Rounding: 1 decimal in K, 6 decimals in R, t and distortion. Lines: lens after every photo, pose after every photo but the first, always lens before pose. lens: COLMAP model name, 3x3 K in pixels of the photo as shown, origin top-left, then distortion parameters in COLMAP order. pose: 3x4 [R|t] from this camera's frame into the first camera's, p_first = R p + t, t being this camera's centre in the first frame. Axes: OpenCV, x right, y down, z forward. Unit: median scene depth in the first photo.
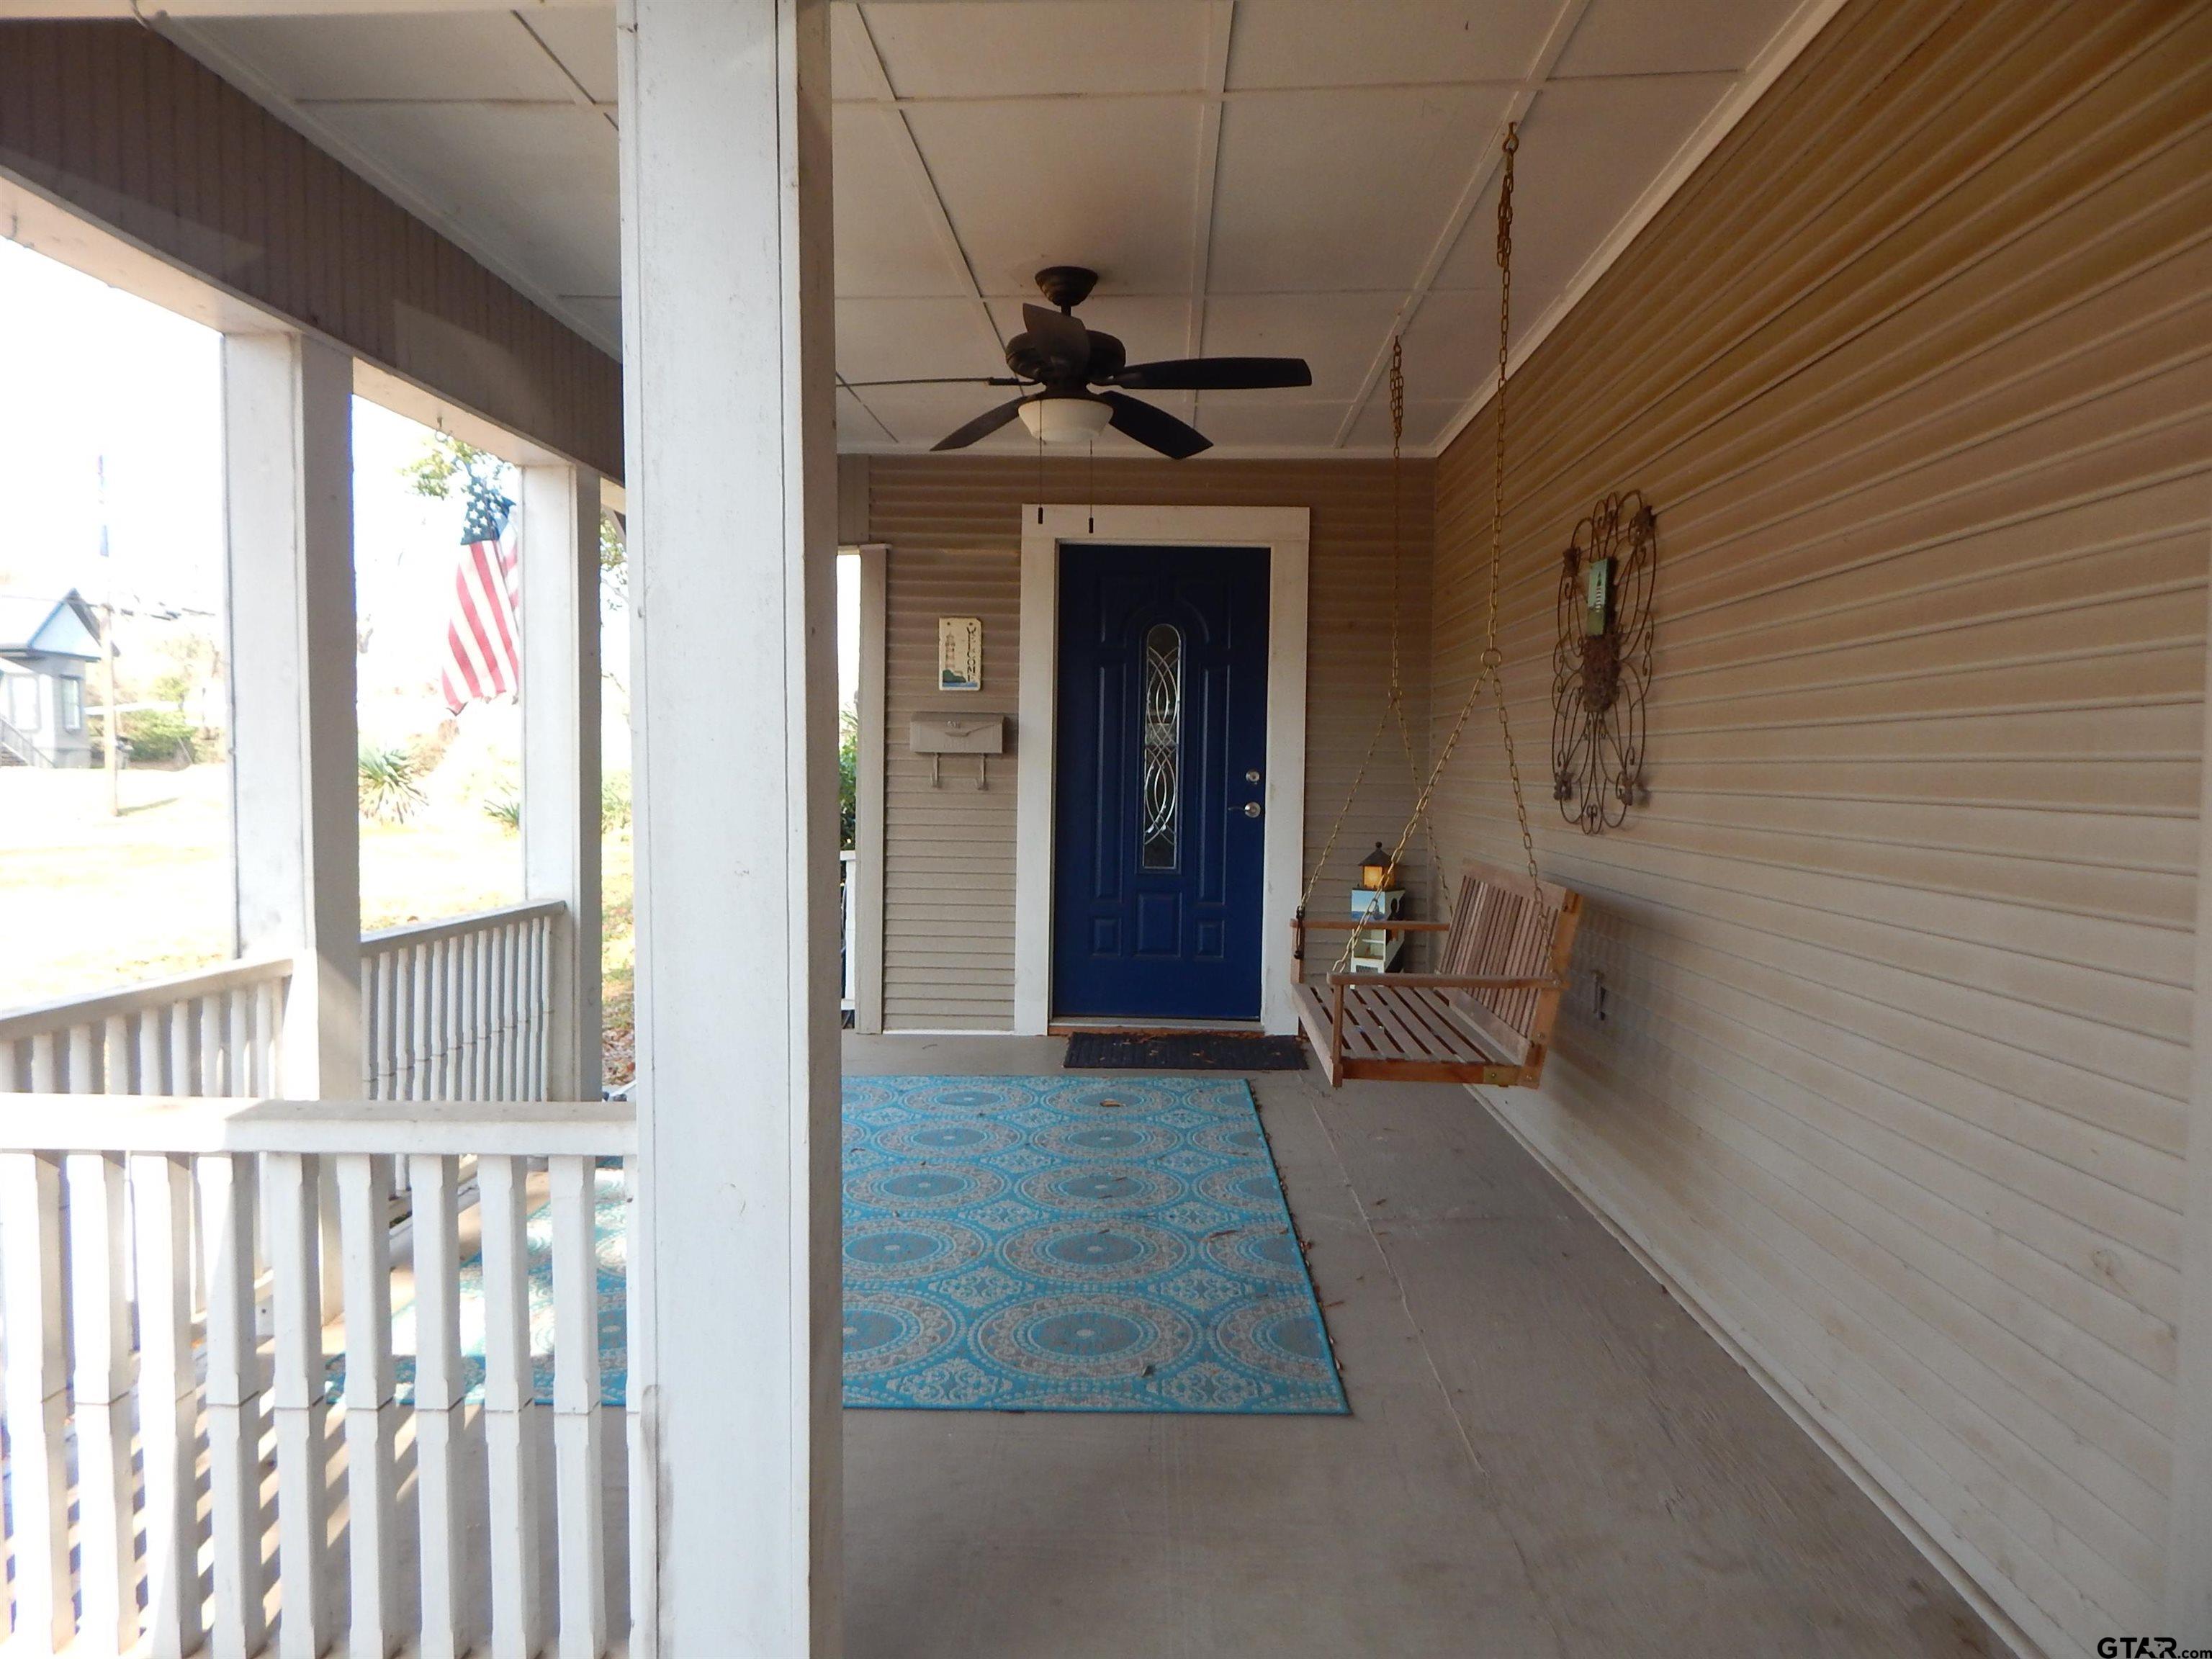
lens RADIAL K [[1437.4, 0, 1105.0], [0, 1437.4, 824.9], [0, 0, 1]] dist [-0.004956, -0.001318]
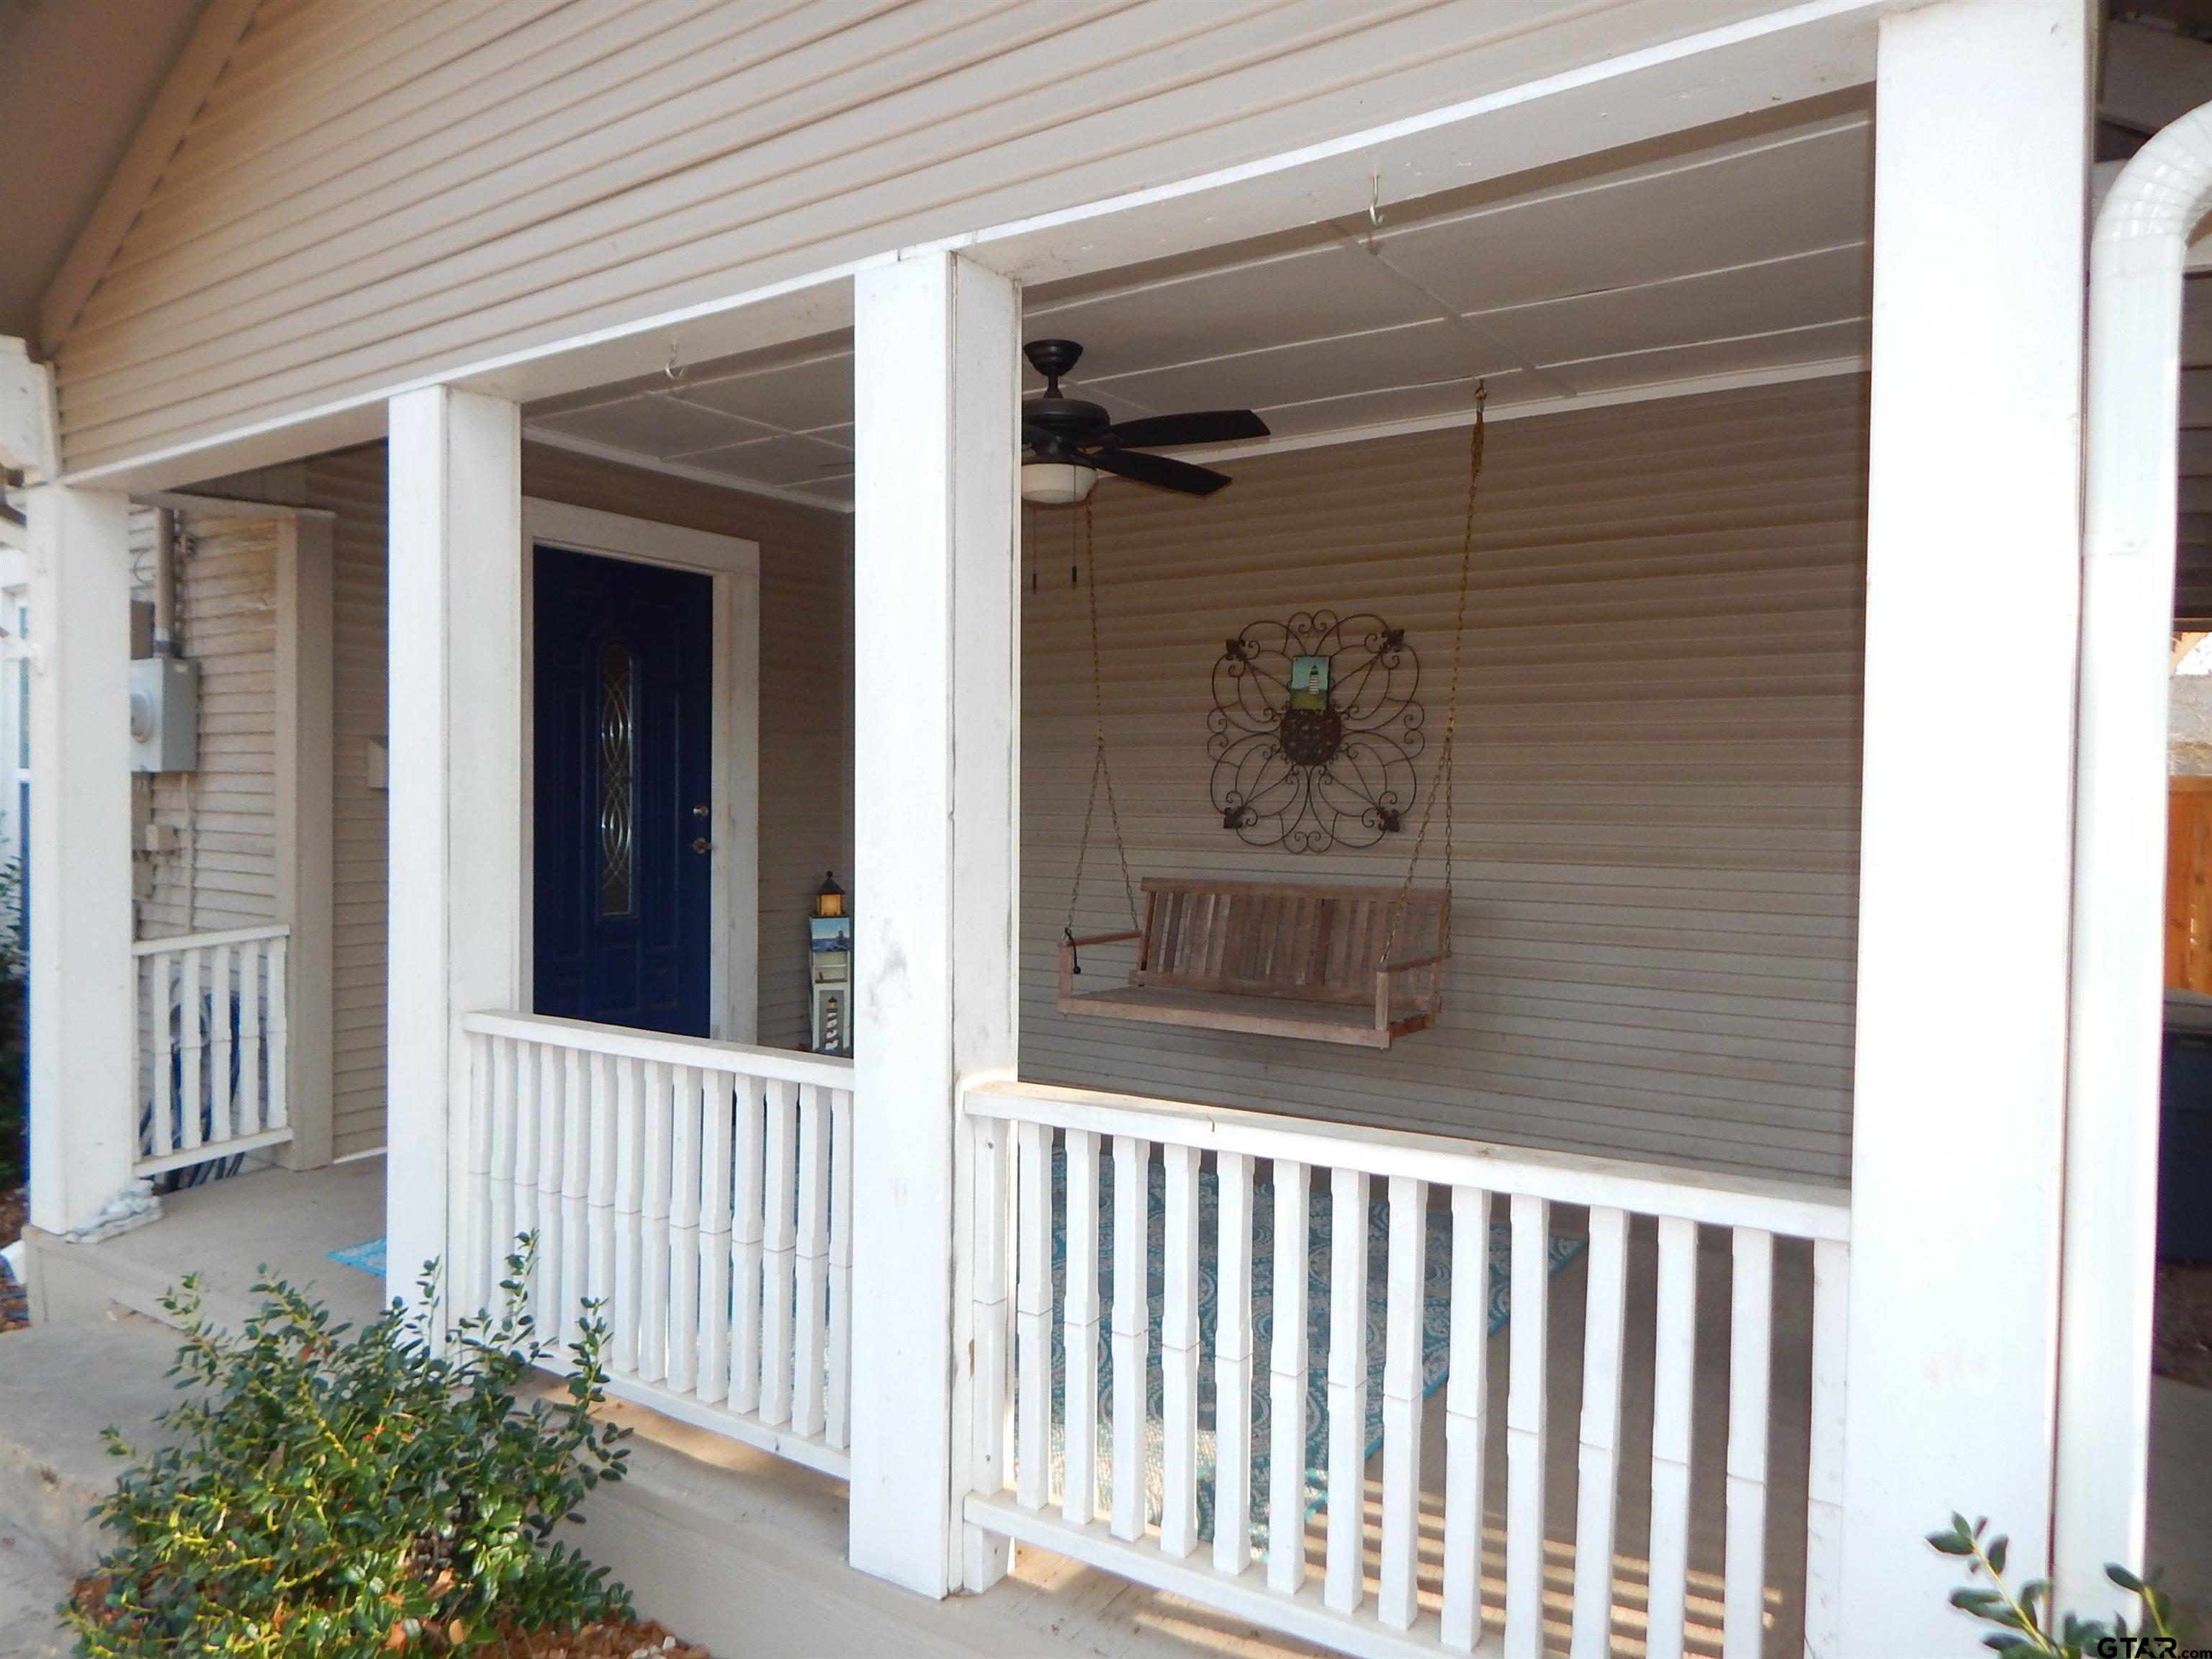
lens RADIAL K [[1446.0, 0, 1102.0], [0, 1446.0, 822.2], [0, 0, 1]] dist [-0.000750, -0.000708]
pose [[0.533416, -0.026690, 0.845432, -0.587741], [0.034121, 0.999367, 0.010021, -0.027344], [-0.845164, 0.023502, 0.533989, 0.261091]]
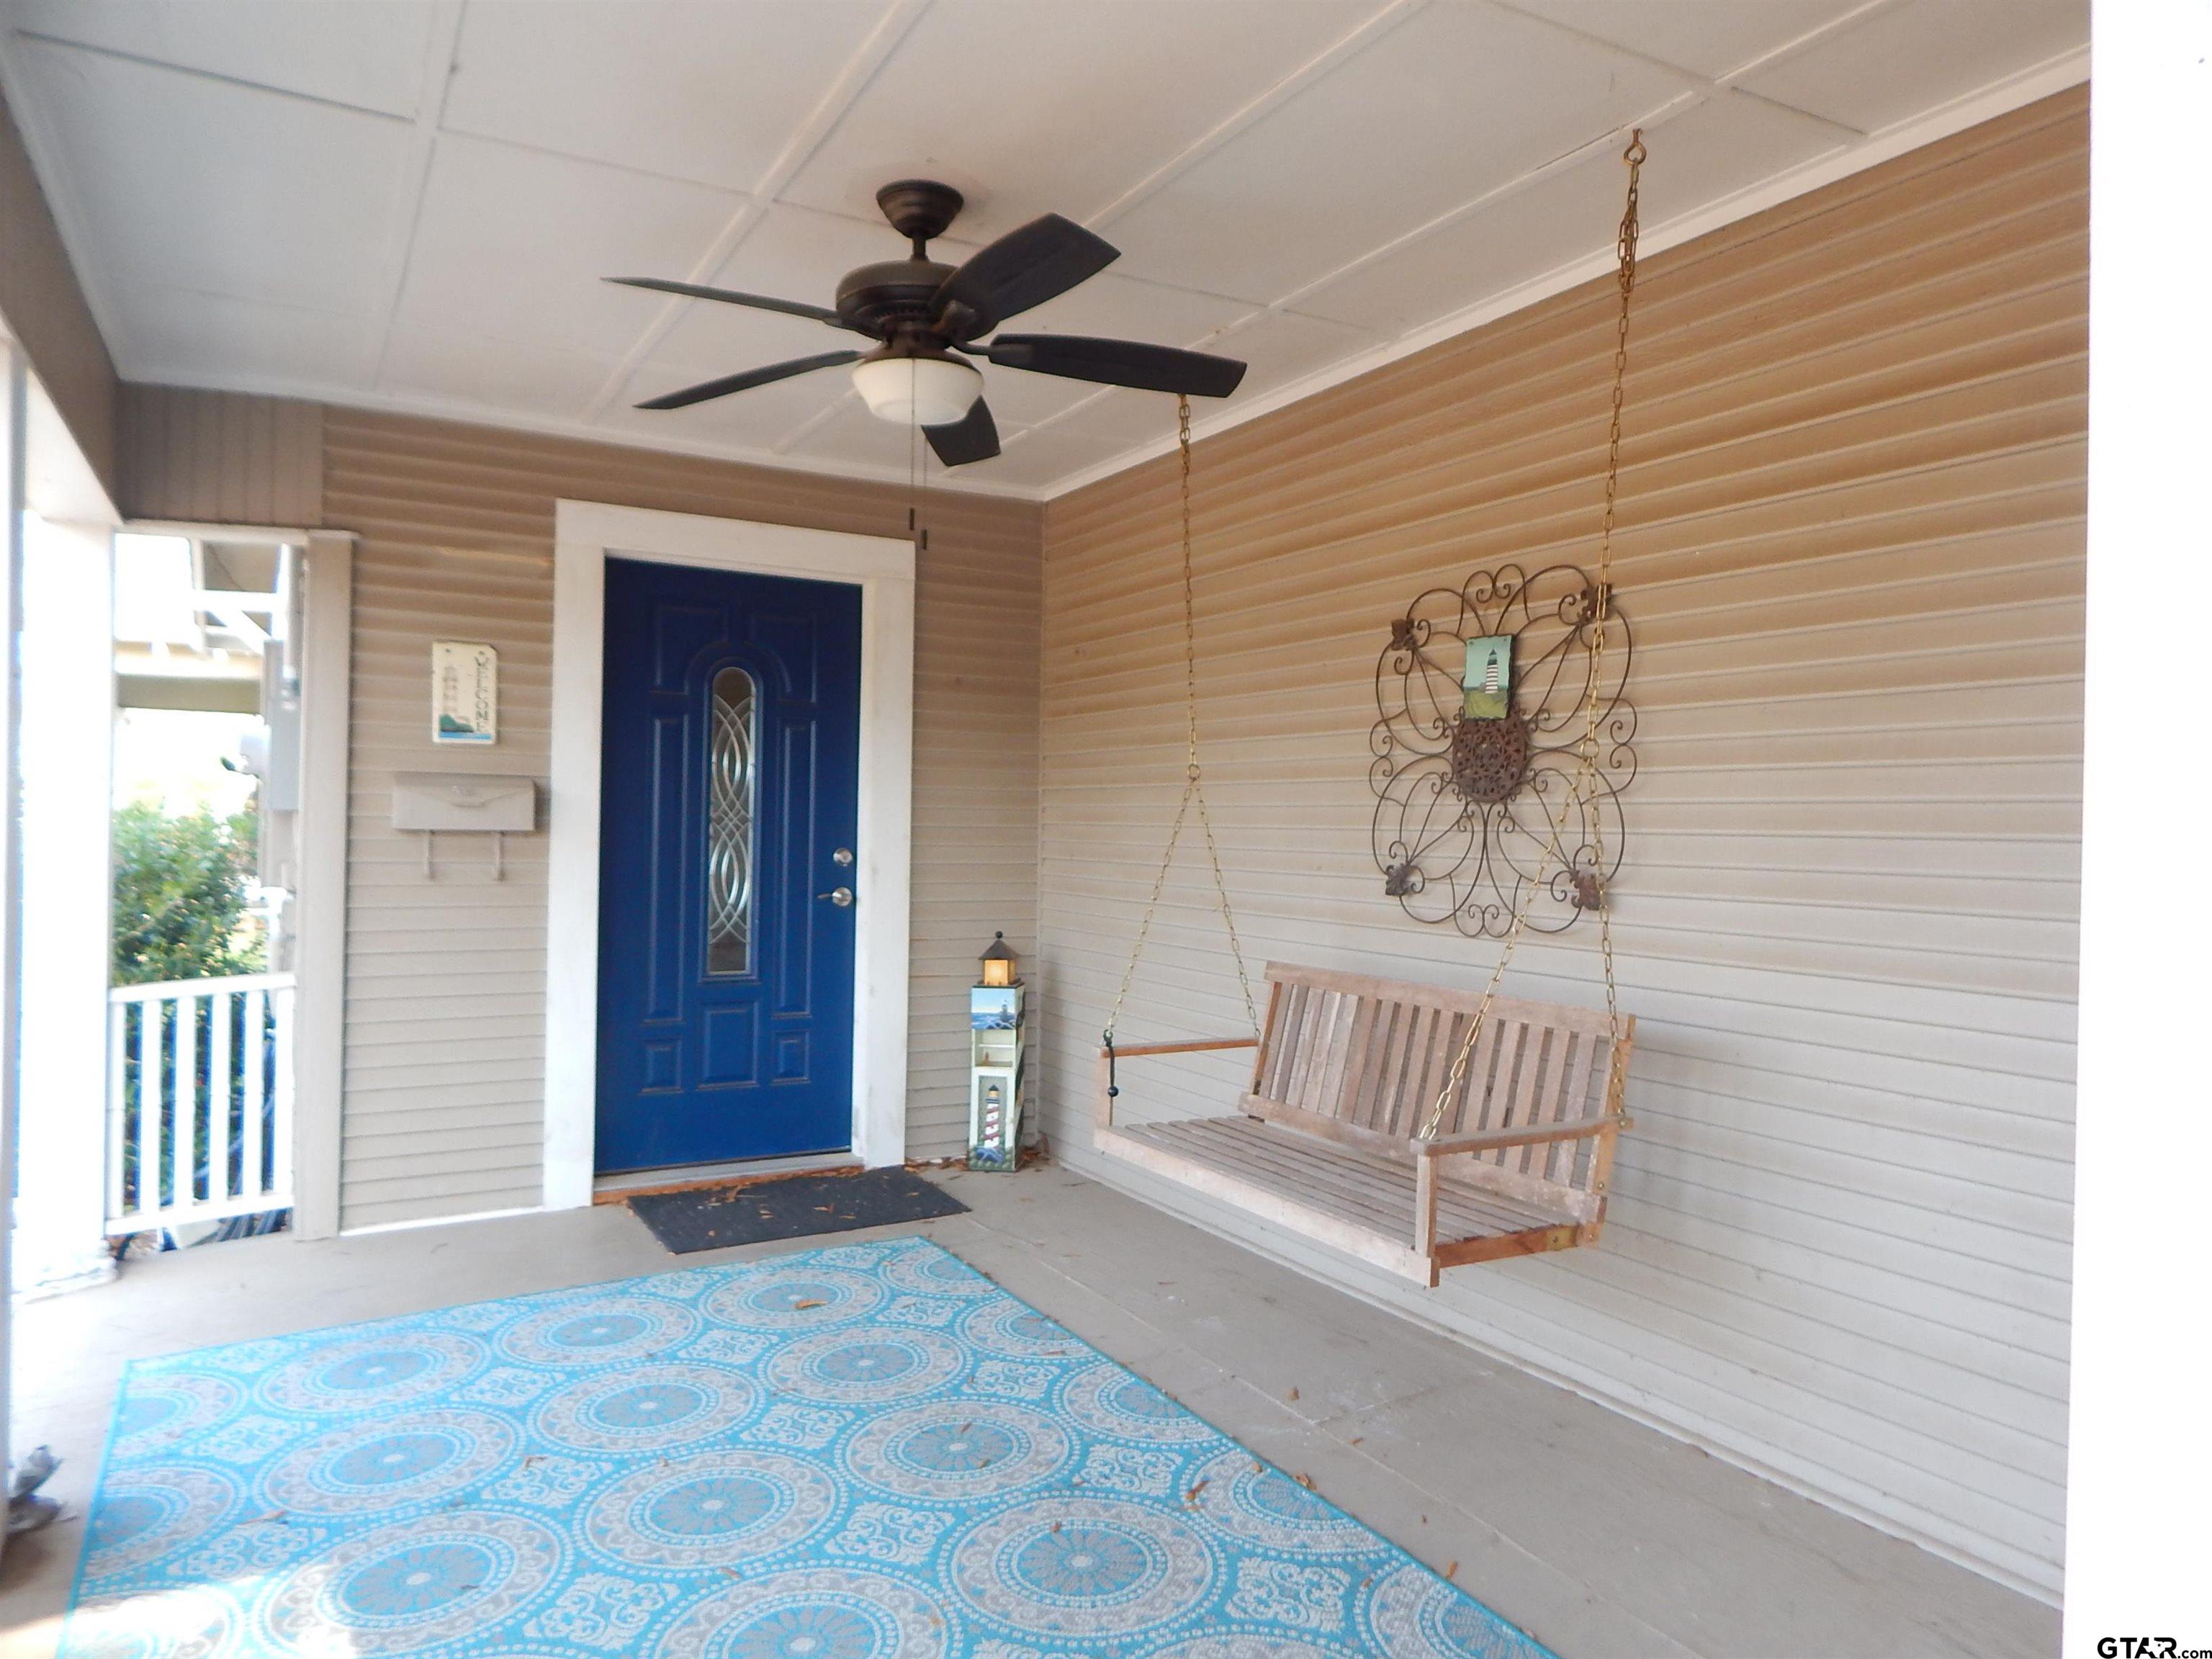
lens RADIAL K [[1437.4, 0, 1105.0], [0, 1437.4, 824.9], [0, 0, 1]] dist [-0.004956, -0.001318]
pose [[0.848710, -0.001359, 0.528856, -0.213065], [0.018630, 0.999453, -0.027329, -0.027373], [-0.528530, 0.033047, 0.848271, 0.219933]]
